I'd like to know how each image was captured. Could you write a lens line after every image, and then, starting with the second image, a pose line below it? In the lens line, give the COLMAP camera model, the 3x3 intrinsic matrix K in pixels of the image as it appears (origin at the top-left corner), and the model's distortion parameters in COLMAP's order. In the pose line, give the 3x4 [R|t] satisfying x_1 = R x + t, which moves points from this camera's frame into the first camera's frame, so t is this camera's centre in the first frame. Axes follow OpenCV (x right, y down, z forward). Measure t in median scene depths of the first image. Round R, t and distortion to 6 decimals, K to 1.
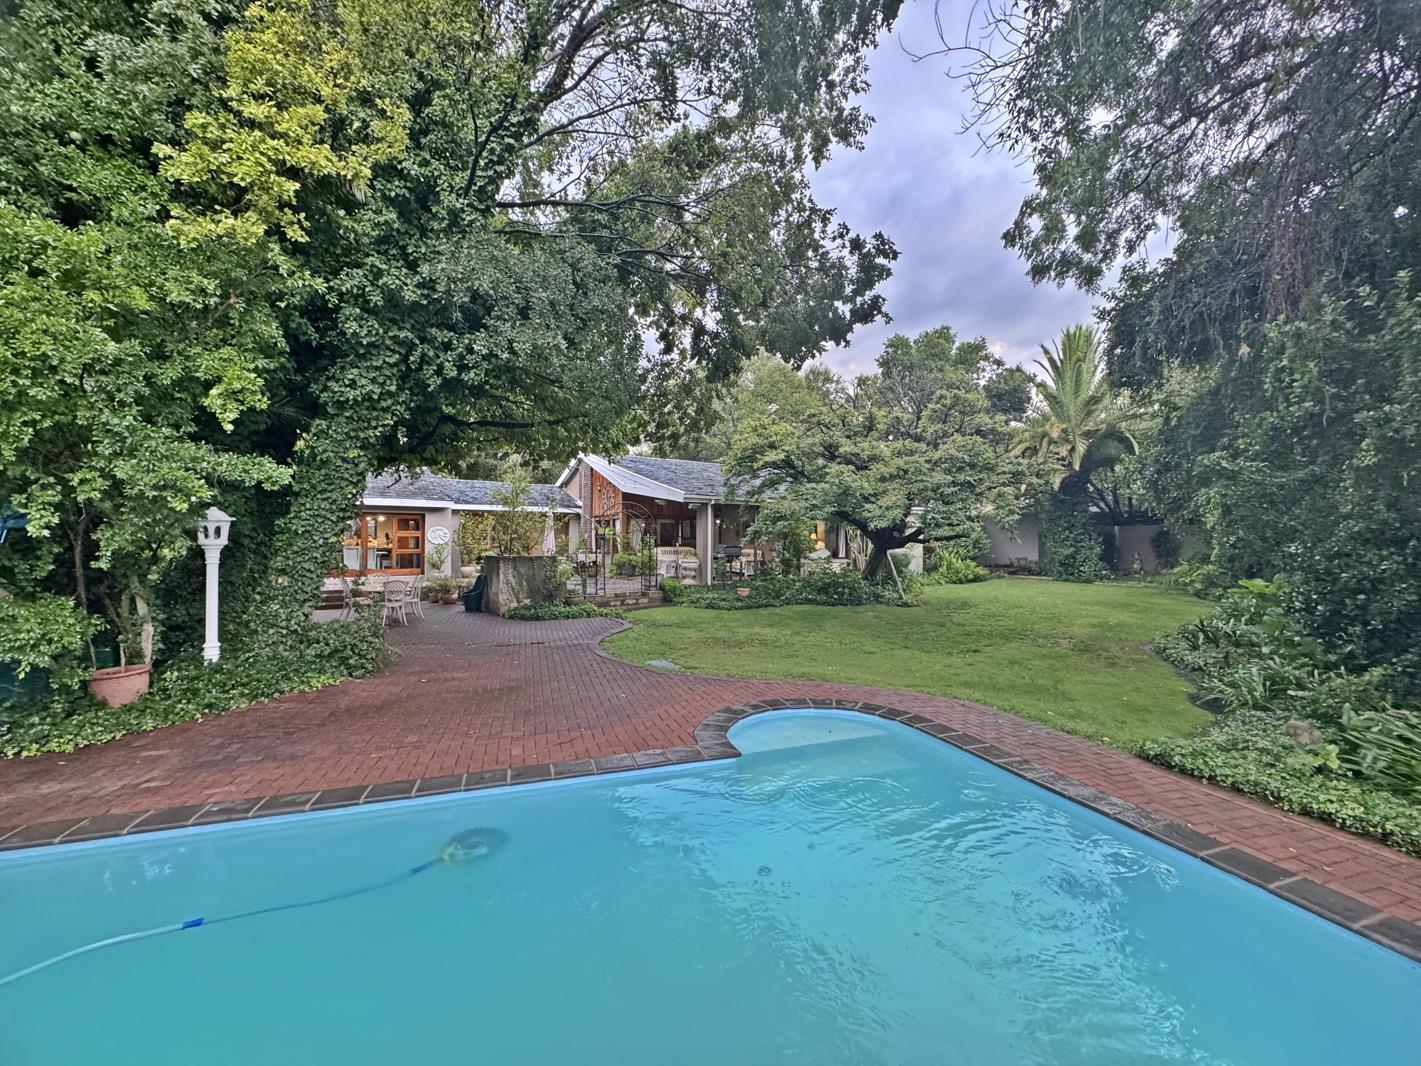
lens RADIAL K [[565.3, 0, 716.7], [0, 565.3, 534.7], [0, 0, 1]] dist [0.001492, 0.000056]
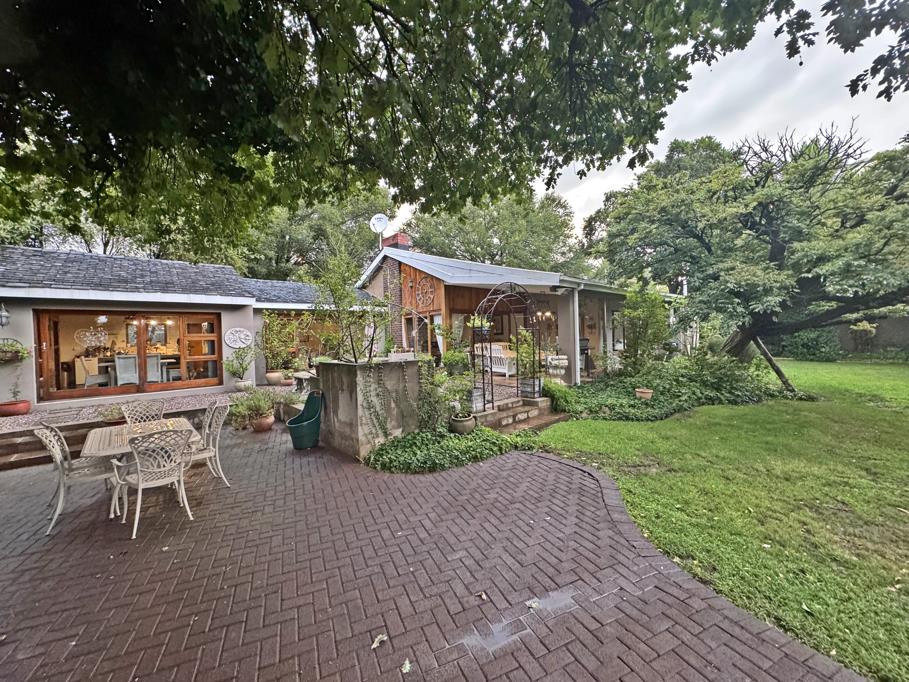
lens RADIAL K [[361.6, 0, 452.3], [0, 361.6, 340.6], [0, 0, 1]] dist [0.001492, 0.000056]
pose [[0.995040, -0.034141, 0.093433, -0.226272], [0.032920, 0.999352, 0.014577, 0.008015], [-0.093870, -0.011429, 0.995519, 0.433588]]
